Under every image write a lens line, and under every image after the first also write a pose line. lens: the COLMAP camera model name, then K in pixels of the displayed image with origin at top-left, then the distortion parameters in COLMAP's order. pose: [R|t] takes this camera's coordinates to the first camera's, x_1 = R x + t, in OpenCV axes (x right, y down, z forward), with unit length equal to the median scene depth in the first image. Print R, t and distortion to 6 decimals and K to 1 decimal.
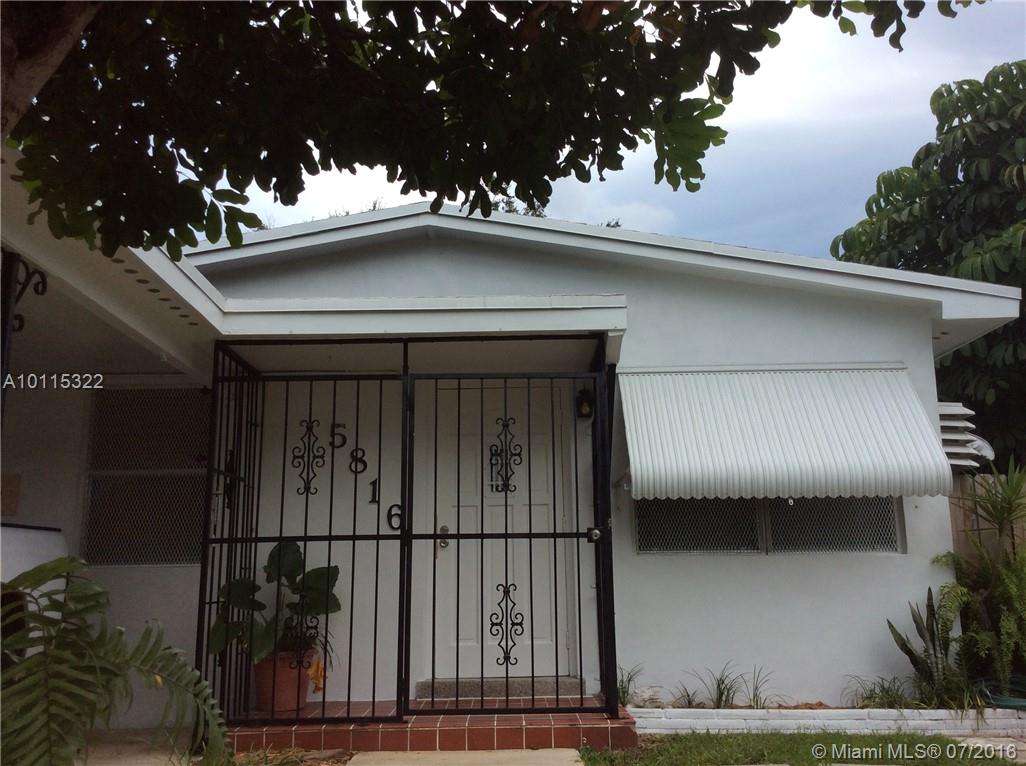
lens RADIAL K [[924.1, 0, 513.0], [0, 924.1, 383.0], [0, 0, 1]] dist [0.158350, -0.348905]
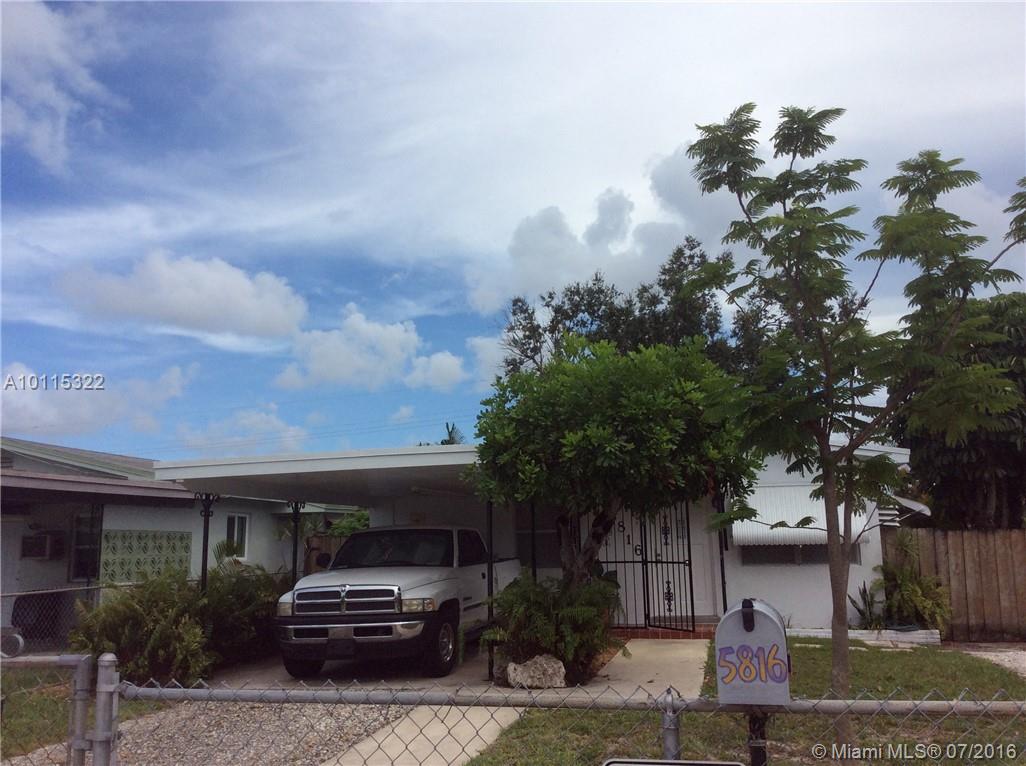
lens RADIAL K [[924.1, 0, 513.0], [0, 924.1, 383.0], [0, 0, 1]] dist [0.158350, -0.348905]
pose [[0.971259, -0.050930, -0.232513, 0.163610], [0.058637, 0.997931, 0.026355, -0.426673], [0.230690, -0.039232, 0.972236, -1.619185]]
